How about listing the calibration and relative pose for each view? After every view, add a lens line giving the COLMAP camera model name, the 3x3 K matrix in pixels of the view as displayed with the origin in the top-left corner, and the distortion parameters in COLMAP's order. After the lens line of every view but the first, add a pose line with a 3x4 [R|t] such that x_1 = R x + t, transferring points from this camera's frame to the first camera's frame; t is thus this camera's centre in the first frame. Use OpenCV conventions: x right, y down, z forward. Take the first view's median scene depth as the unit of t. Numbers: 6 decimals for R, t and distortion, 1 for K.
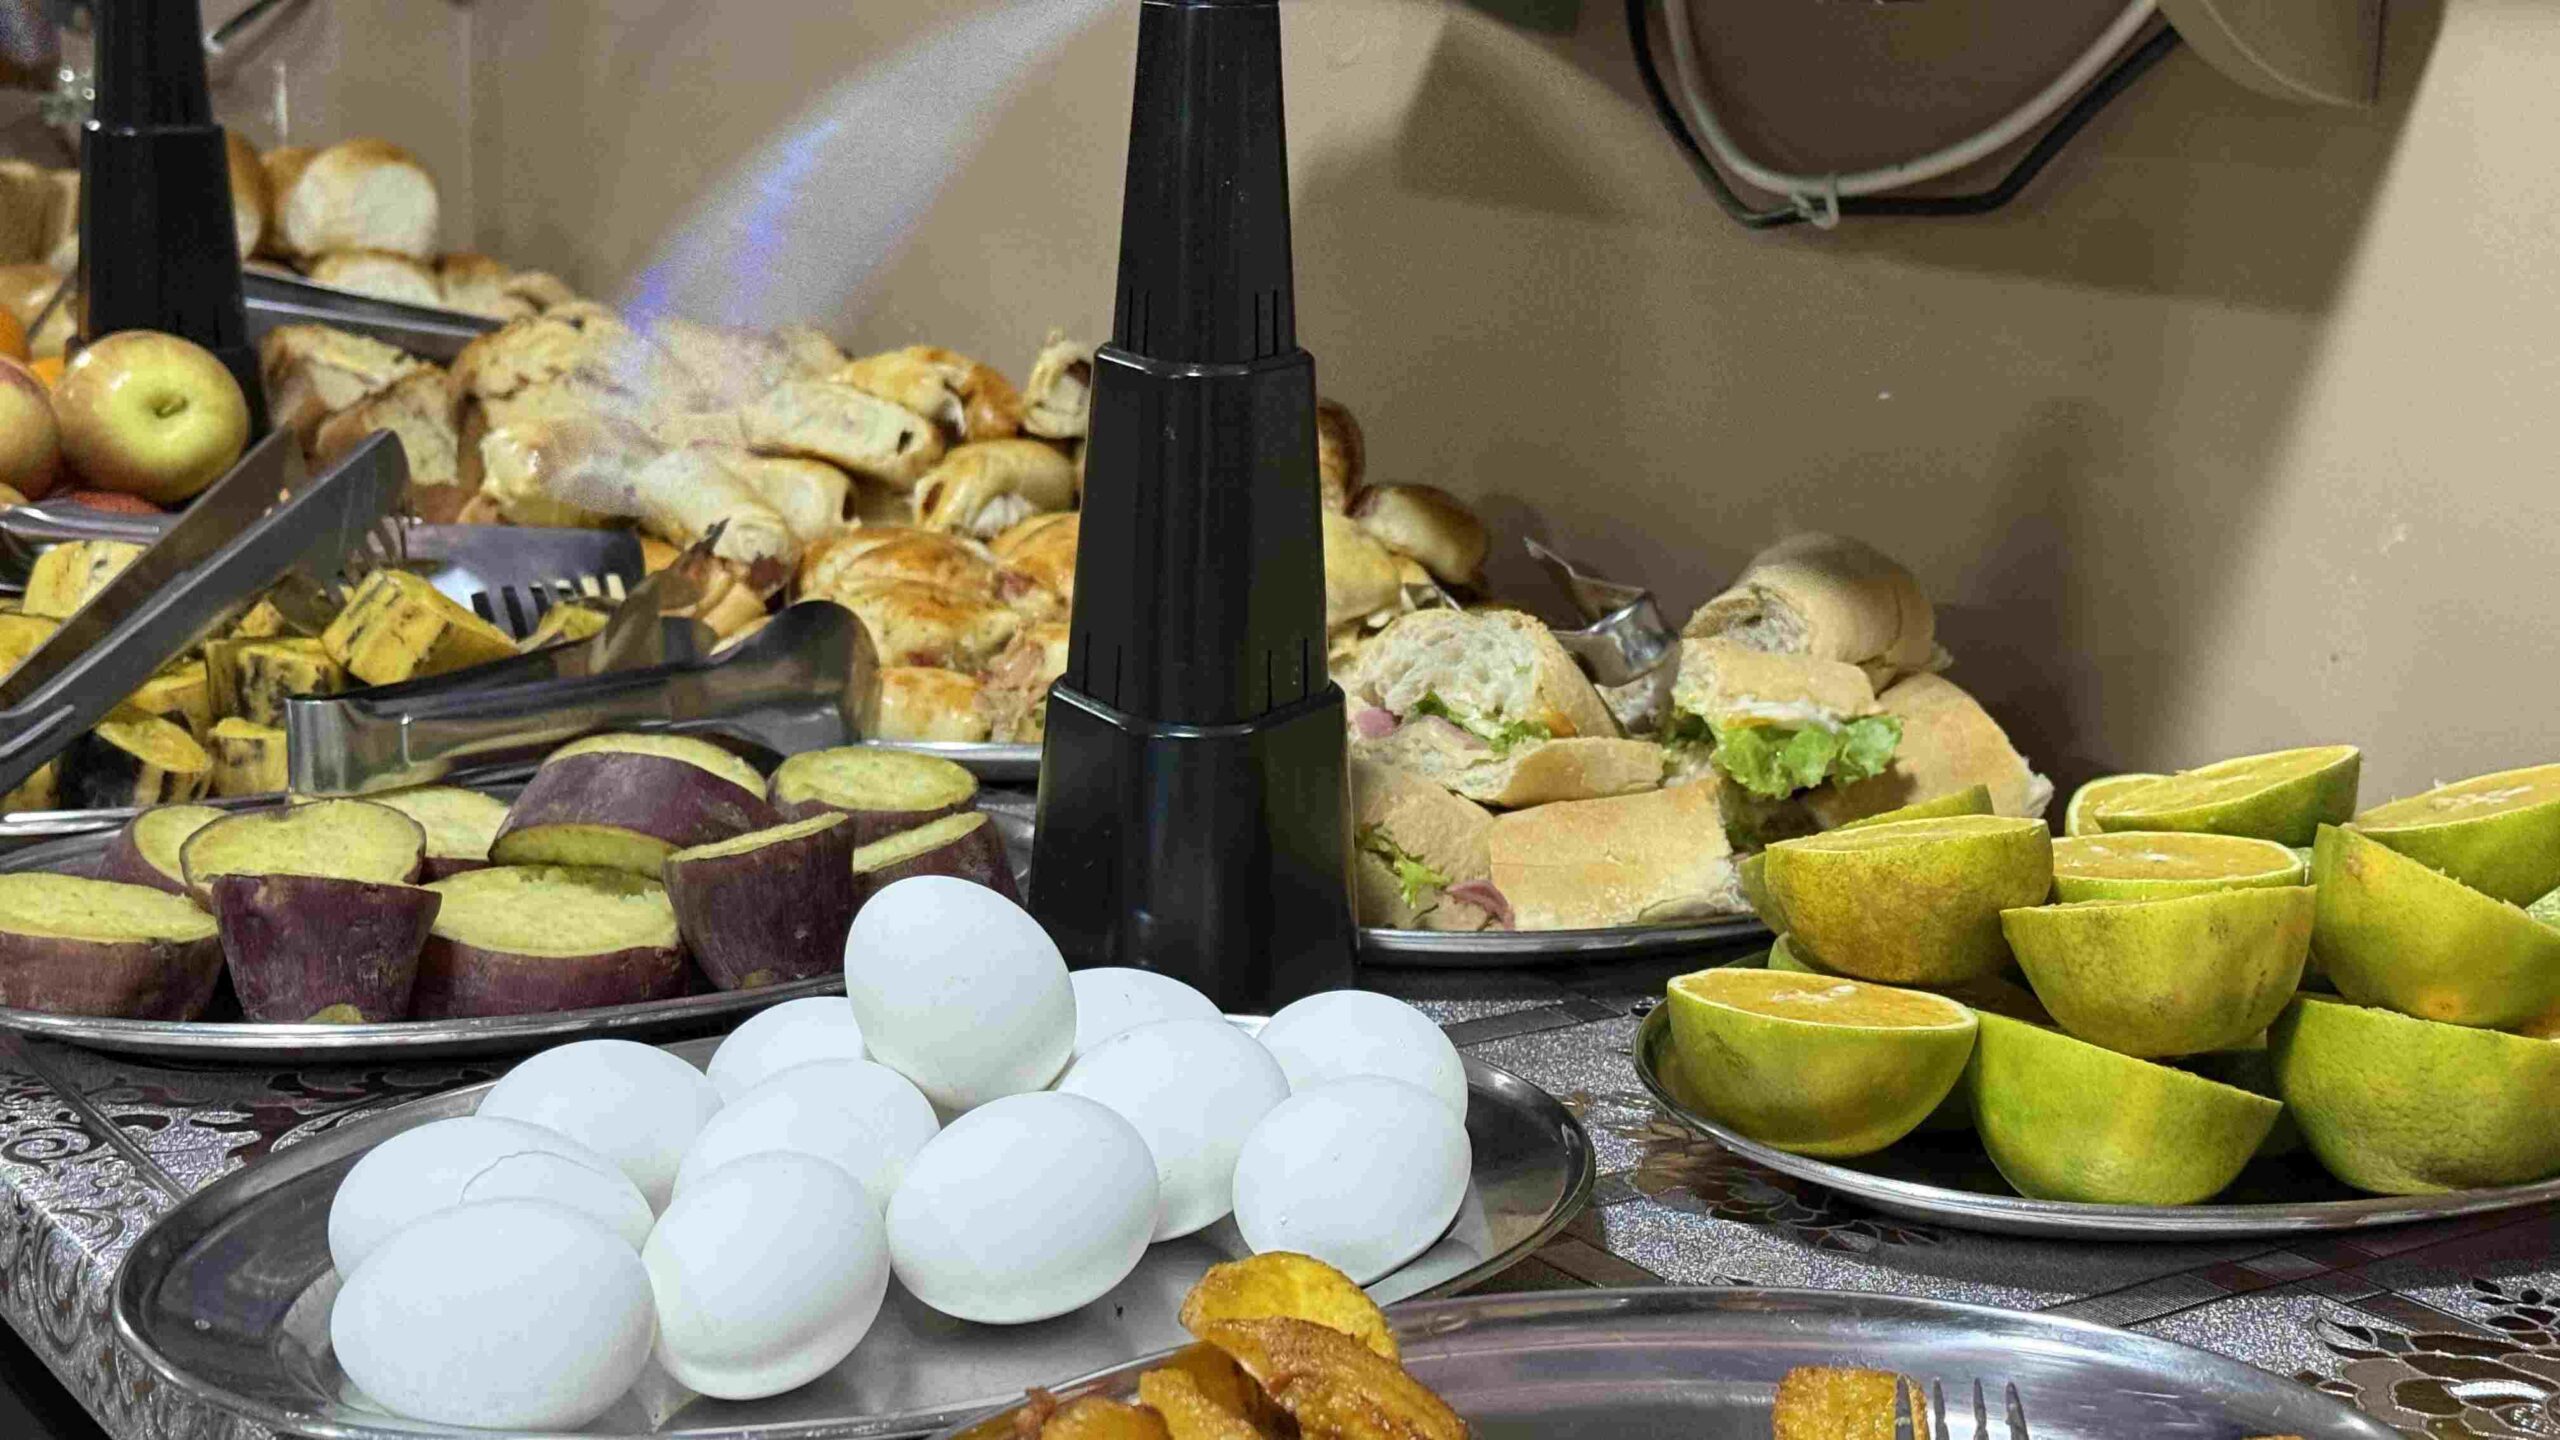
lens RADIAL K [[3587.8, 0, 1287.8], [0, 3587.8, 724.7], [0, 0, 1]] dist [0.126139, -0.013288]
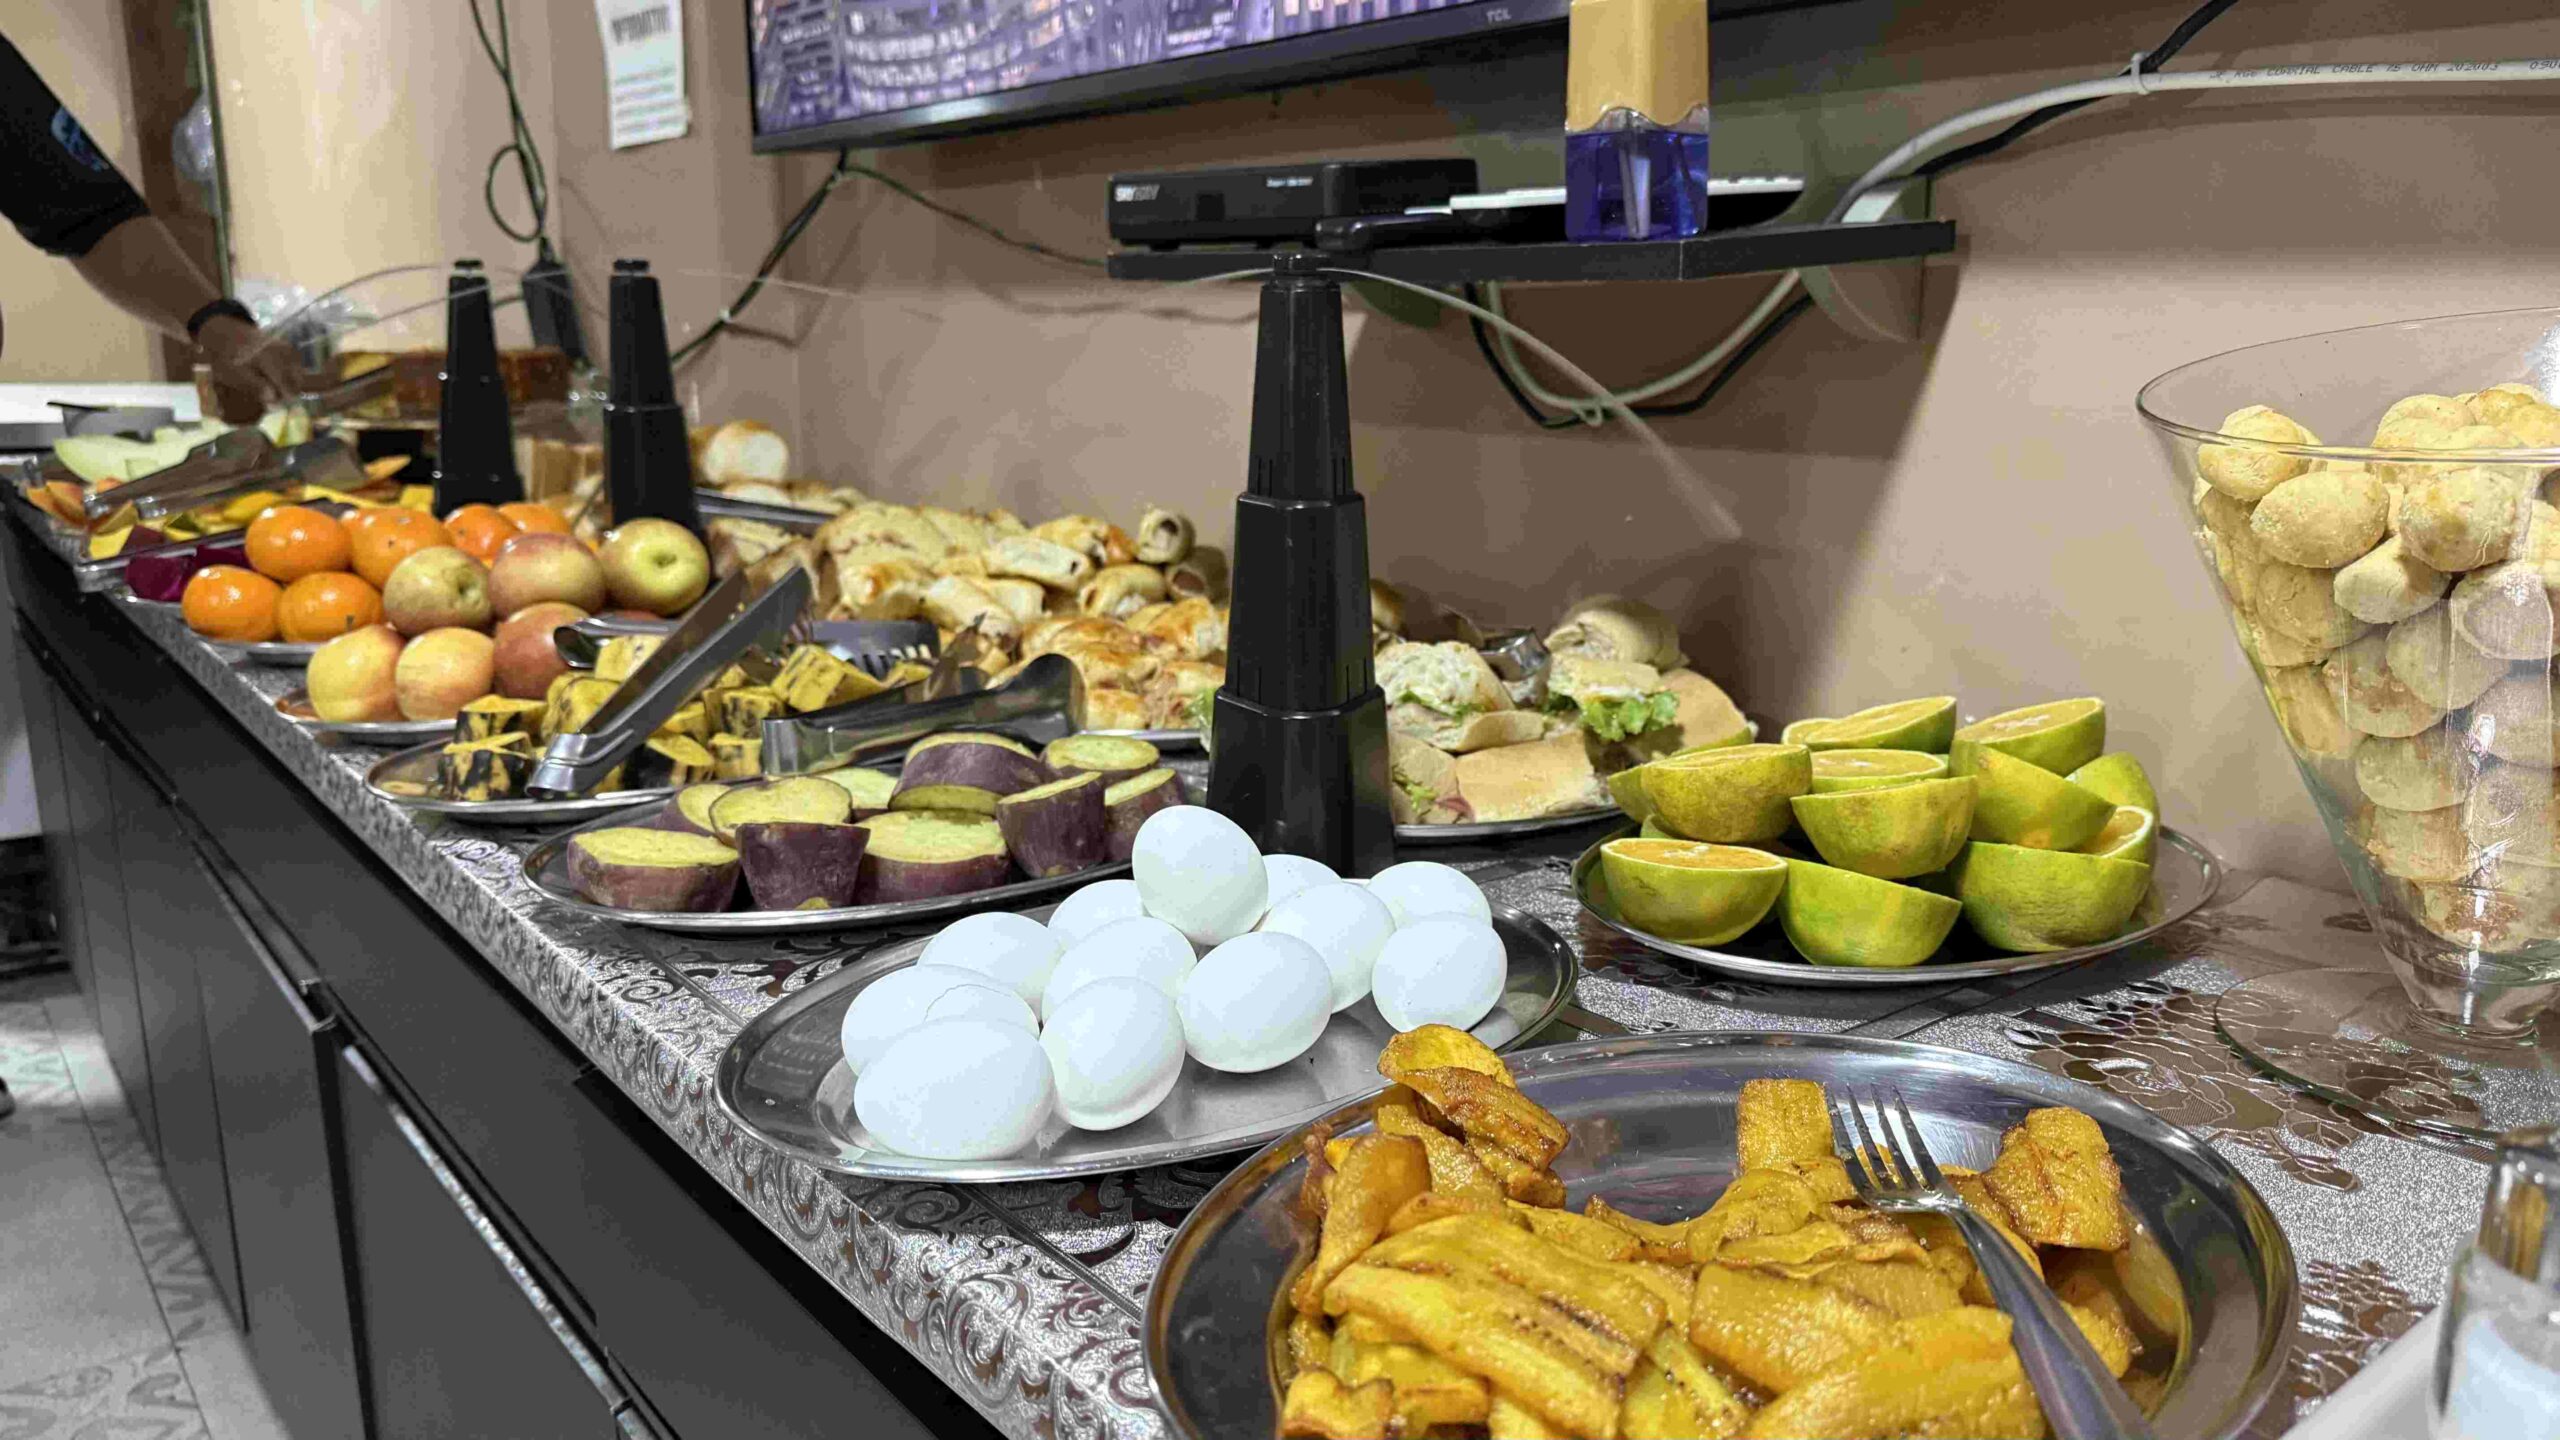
lens RADIAL K [[1774.1, 0, 1274.0], [0, 1774.1, 720.3], [0, 0, 1]] dist [0.121965, -0.186779]
pose [[0.997401, -0.042355, 0.058284, -0.080709], [0.042455, 0.999098, -0.000492, 0.003666], [-0.058210, 0.002965, 0.998300, 0.134270]]
